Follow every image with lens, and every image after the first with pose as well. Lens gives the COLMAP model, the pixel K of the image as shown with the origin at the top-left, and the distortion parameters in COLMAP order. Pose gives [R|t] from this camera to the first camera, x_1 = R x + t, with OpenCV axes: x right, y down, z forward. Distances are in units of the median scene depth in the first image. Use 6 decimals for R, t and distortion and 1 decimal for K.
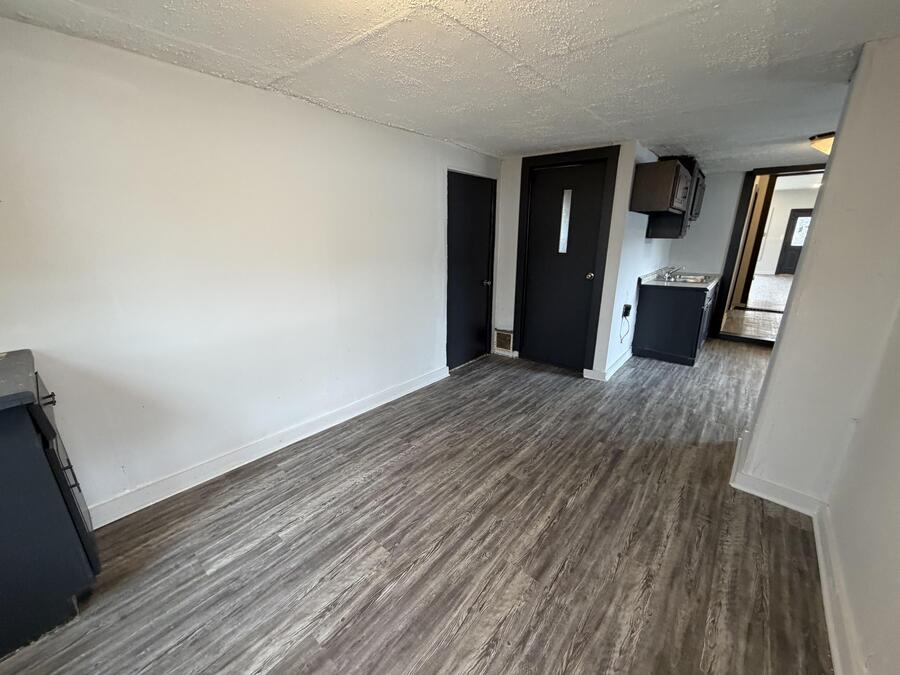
lens RADIAL K [[355.7, 0, 447.8], [0, 355.7, 340.7], [0, 0, 1]] dist [-0.002313, -0.000214]
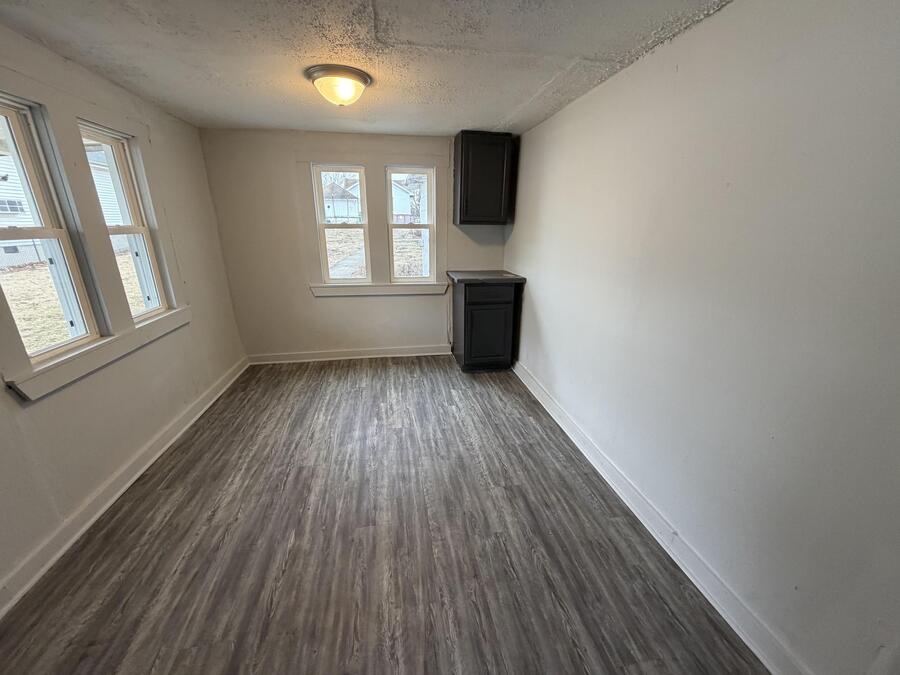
lens RADIAL K [[355.7, 0, 447.8], [0, 355.7, 340.7], [0, 0, 1]] dist [-0.002313, -0.000214]
pose [[-0.639731, 0.235779, -0.731541, 0.635702], [-0.230892, 0.848870, 0.475509, -0.457908], [0.733098, 0.473105, -0.488608, 1.509317]]
